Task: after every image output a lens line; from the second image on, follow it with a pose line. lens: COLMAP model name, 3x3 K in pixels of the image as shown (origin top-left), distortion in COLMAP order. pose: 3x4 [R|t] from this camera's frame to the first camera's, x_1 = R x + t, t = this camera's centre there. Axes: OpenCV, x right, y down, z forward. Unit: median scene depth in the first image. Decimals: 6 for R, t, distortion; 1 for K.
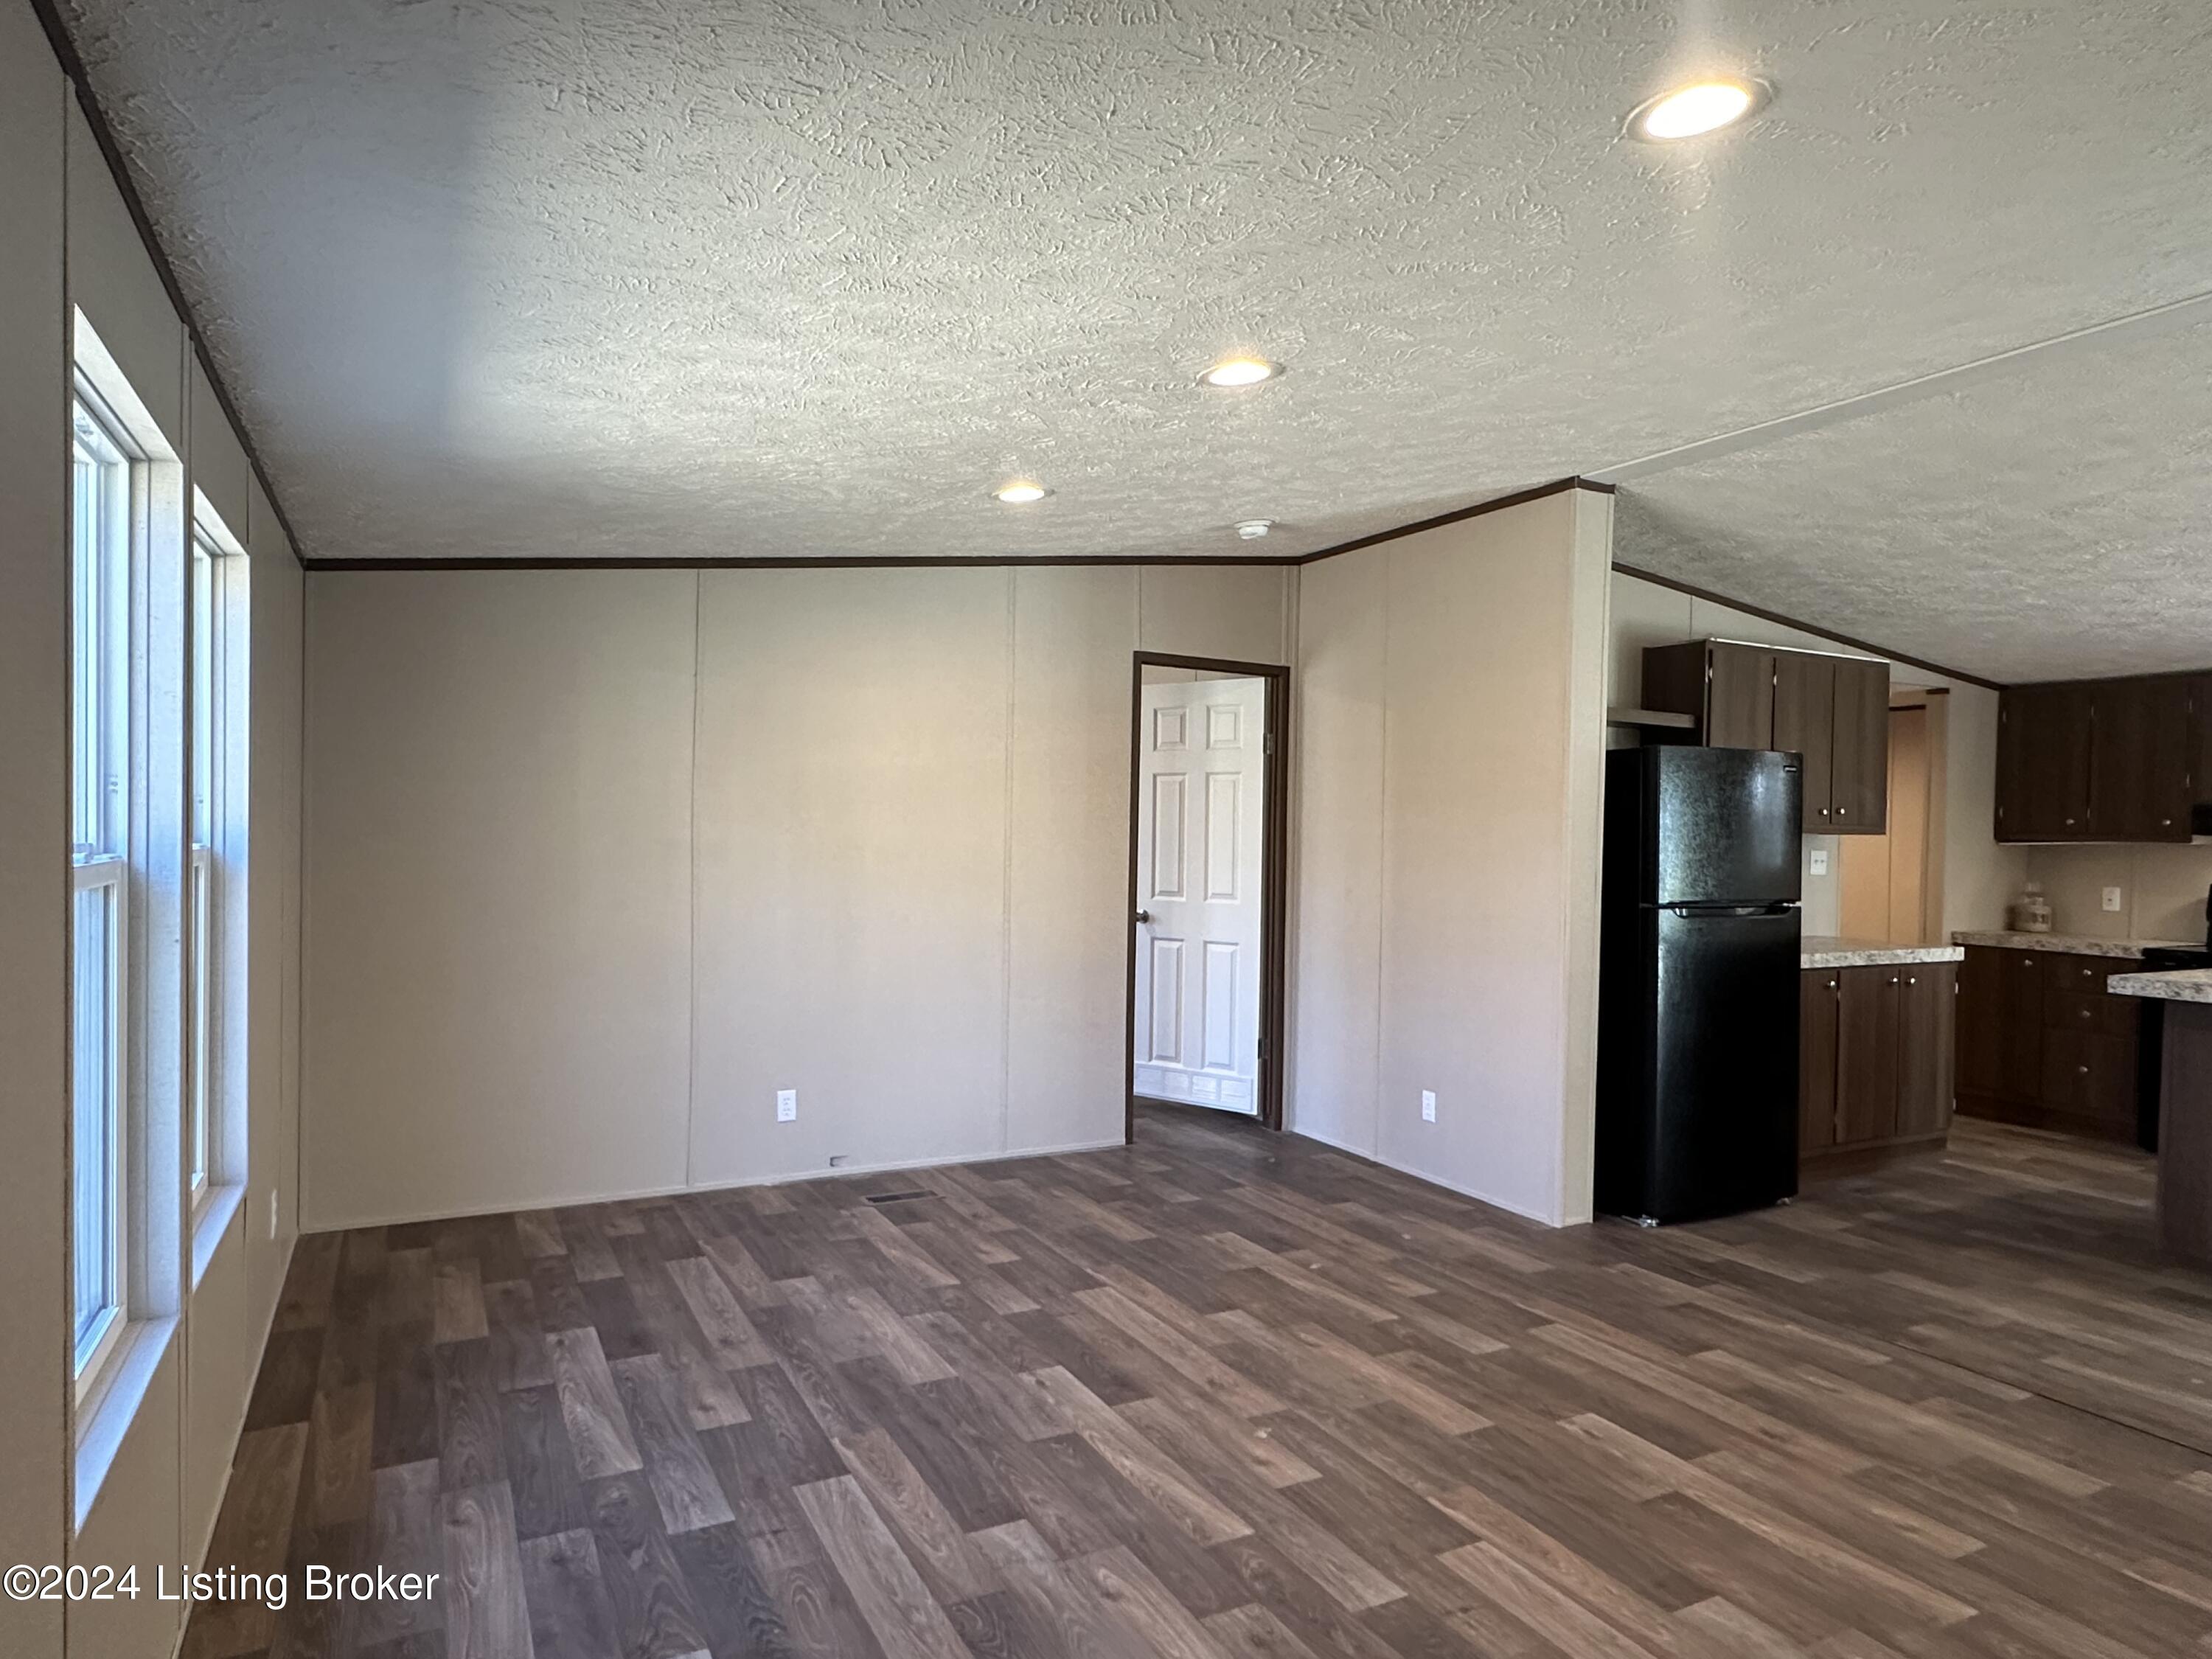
lens RADIAL K [[1308.0, 0, 1111.7], [0, 1308.0, 836.5], [0, 0, 1]] dist [0.008815, -0.000271]
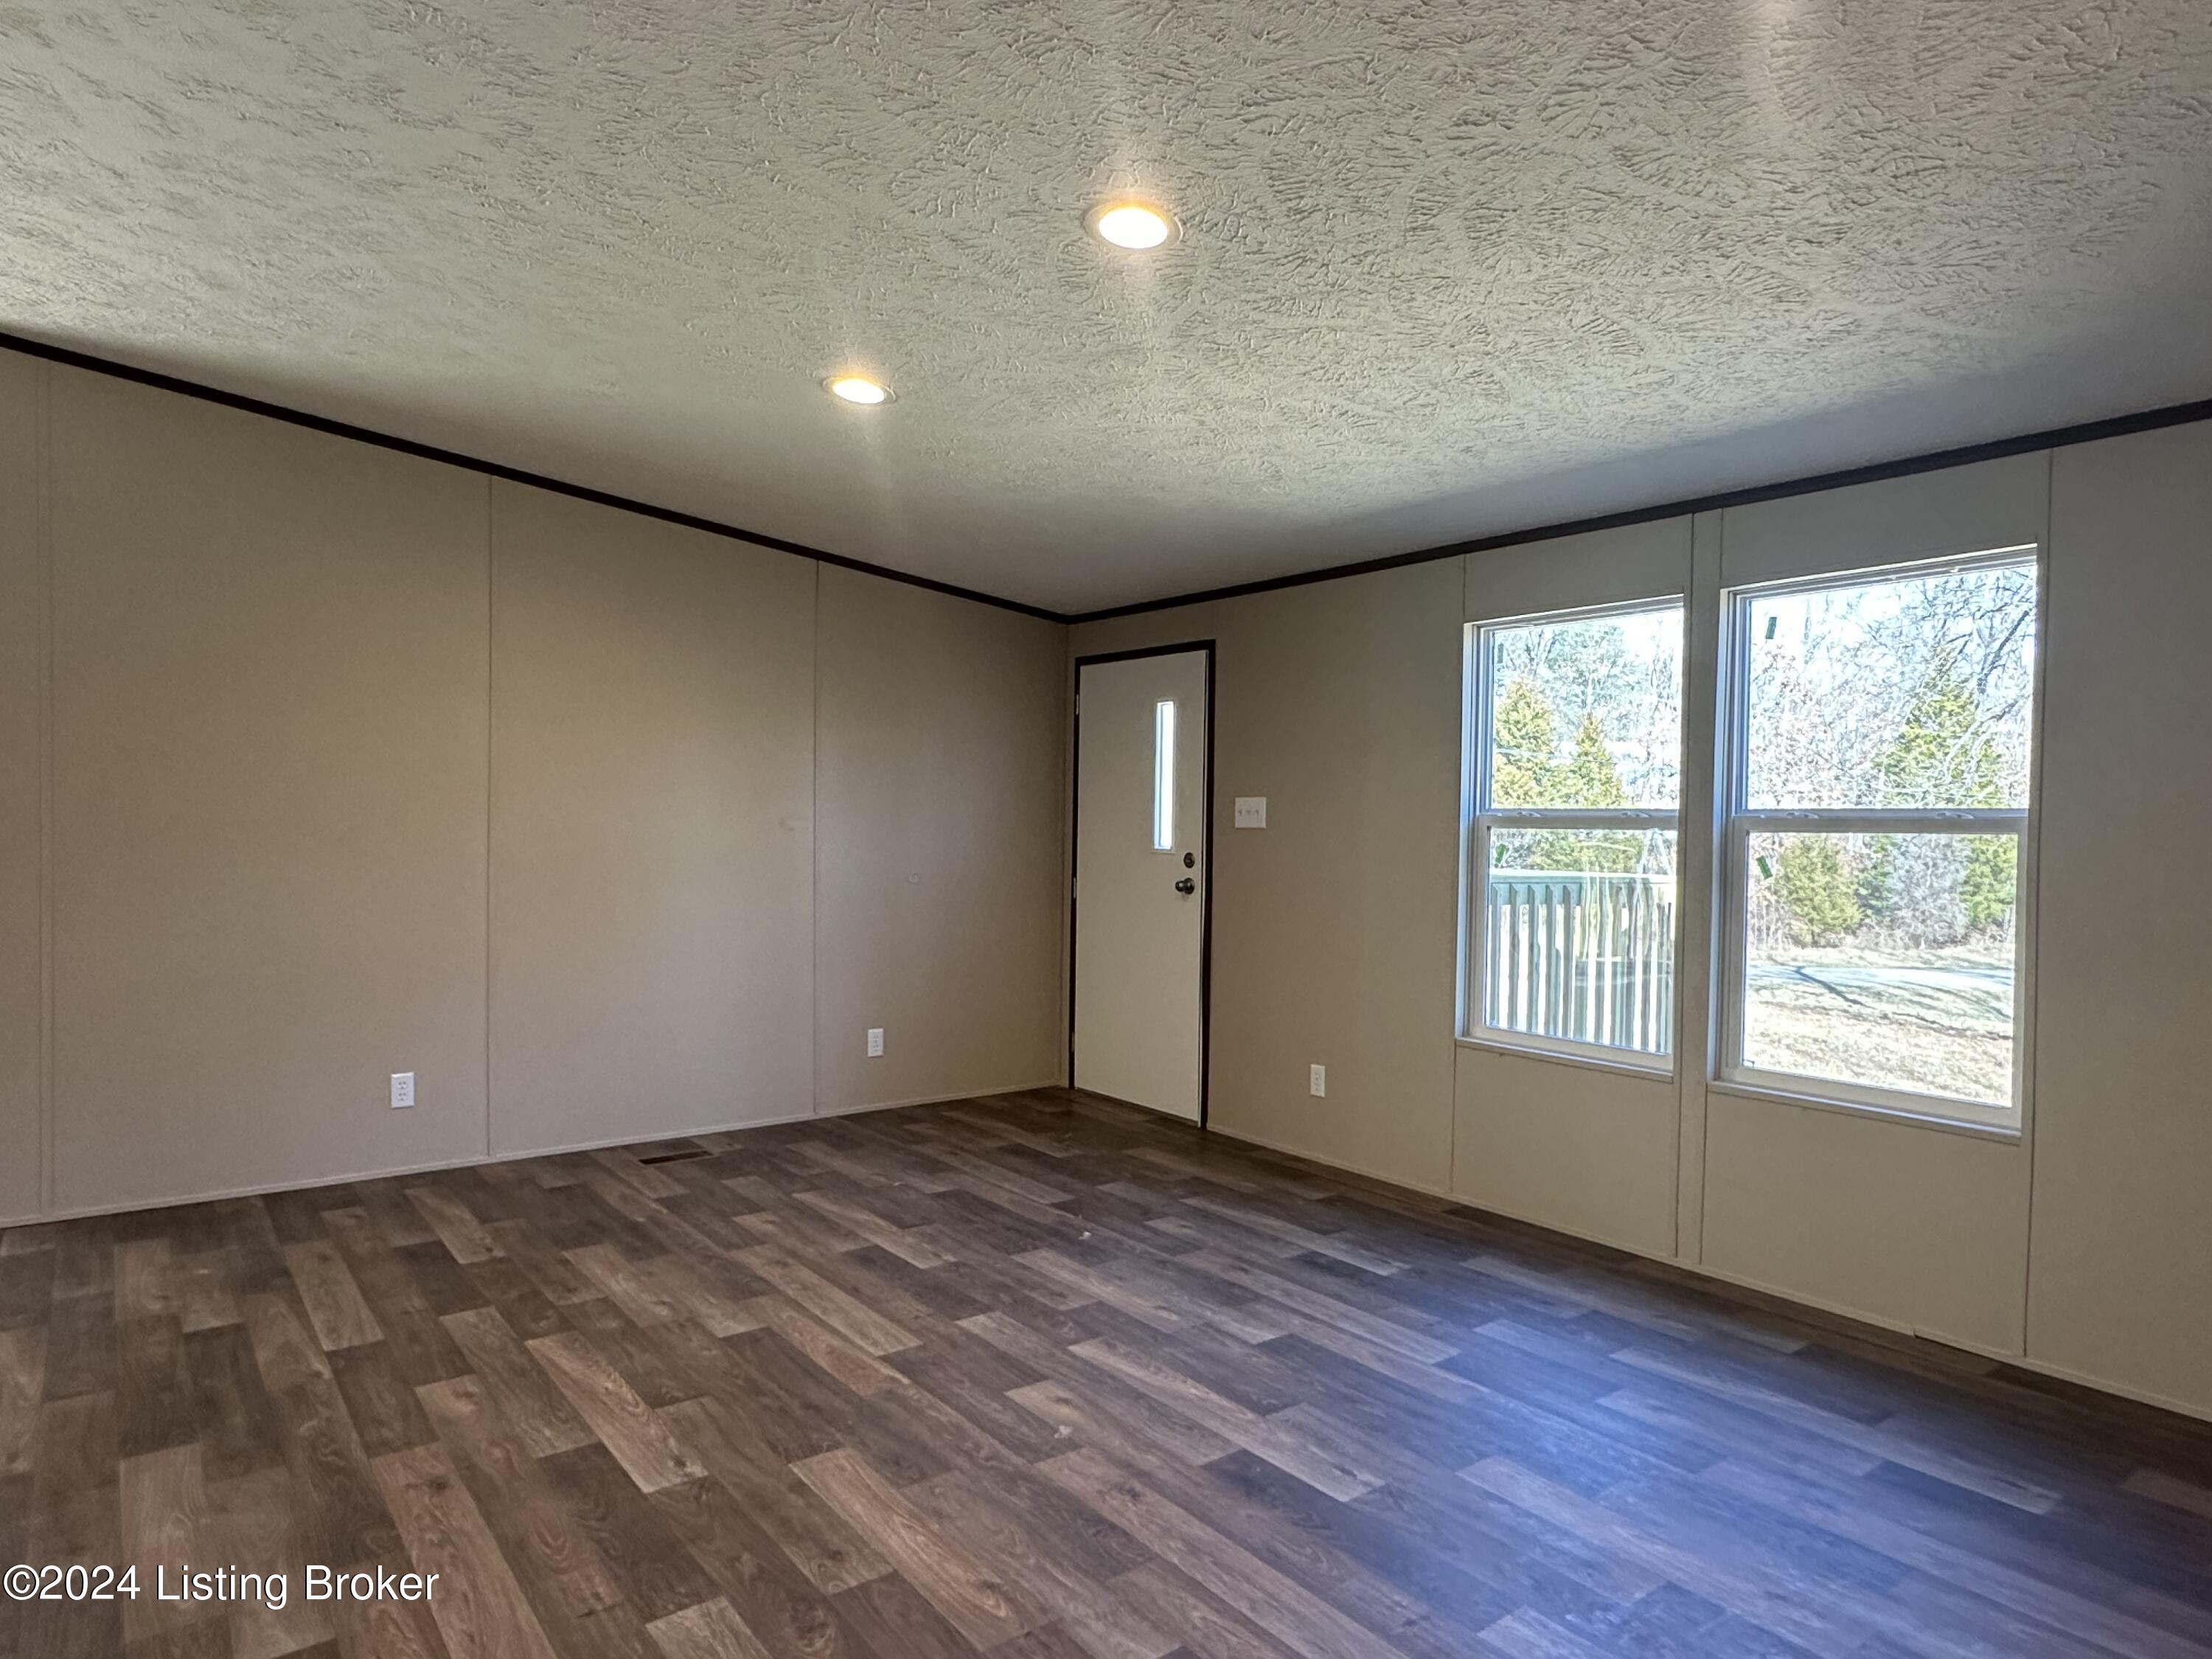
lens RADIAL K [[1308.0, 0, 1073.9], [0, 1308.0, 792.6], [0, 0, 1]] dist [0.008815, -0.000271]
pose [[-0.989371, -0.036386, -0.140788, 0.240696], [-0.033459, 0.999173, -0.023101, 0.035769], [0.141512, -0.018145, -0.989770, 1.823928]]
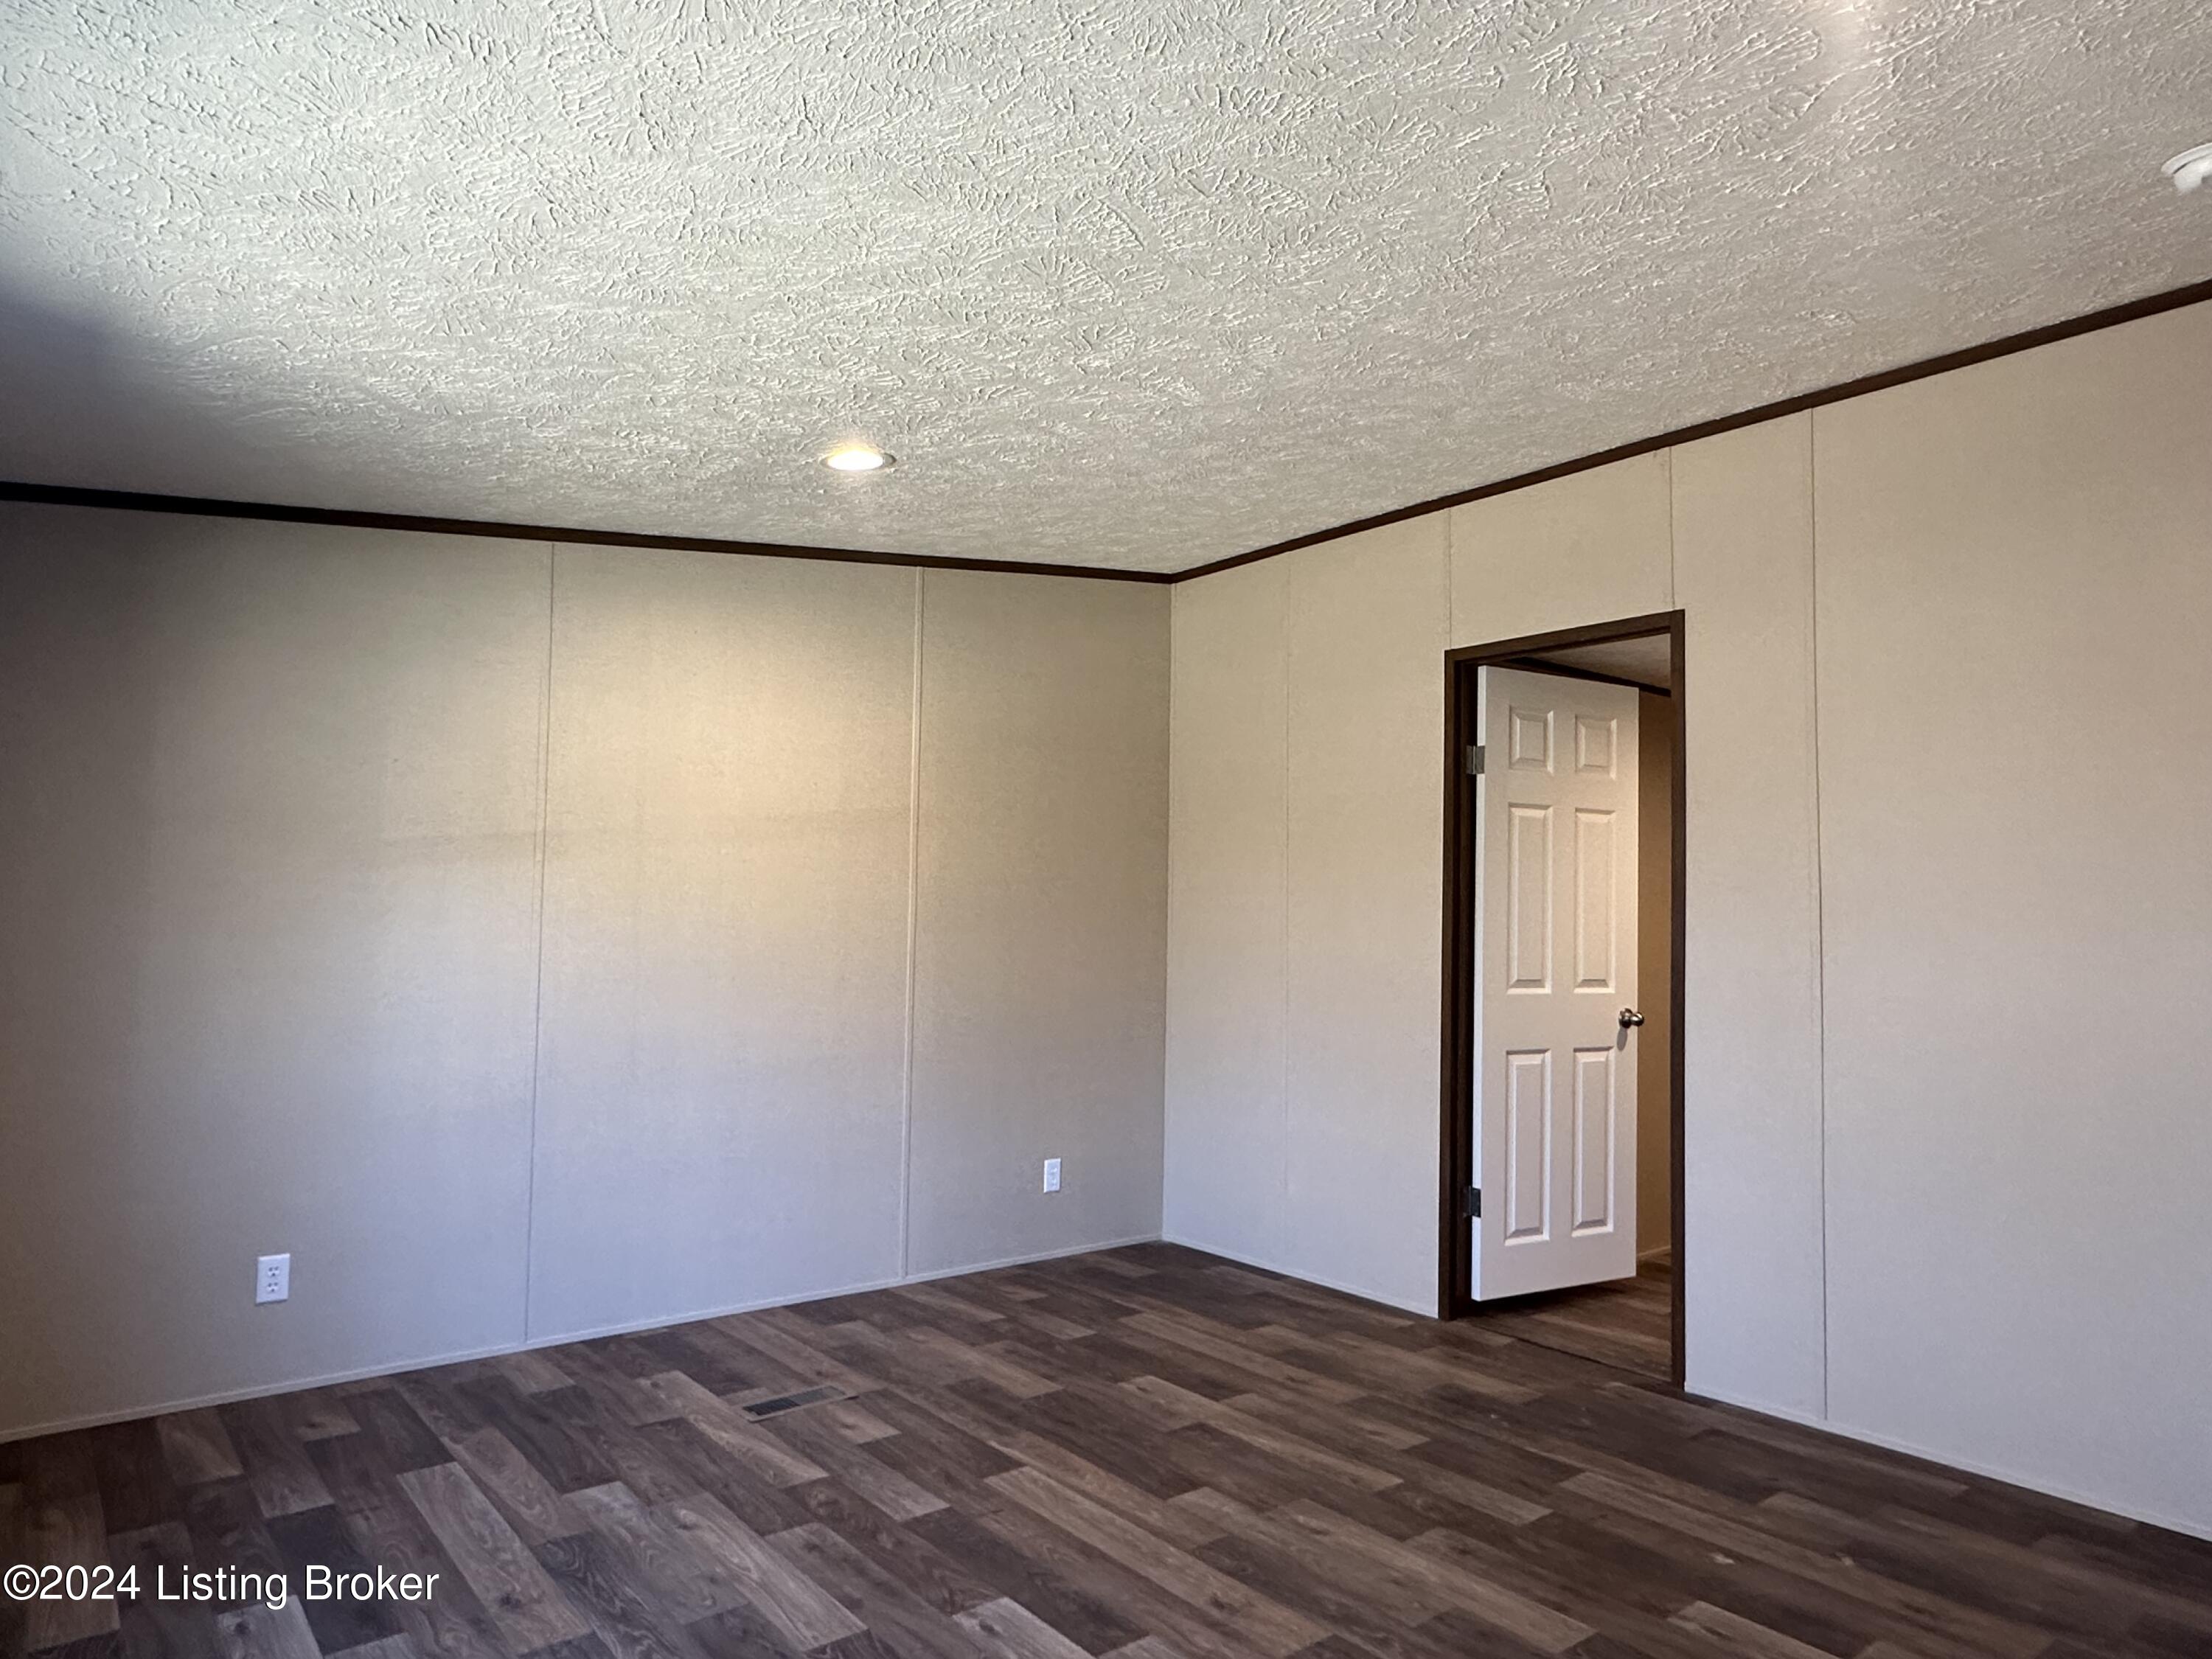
lens RADIAL K [[1364.7, 0, 1095.4], [0, 1364.7, 865.6], [0, 0, 1]] dist [-0.005612, 0.008352]
pose [[0.982639, 0.004081, 0.185484, 0.094346], [0.003466, 0.999180, -0.040342, 0.040853], [-0.185497, 0.040285, 0.981819, -0.187809]]
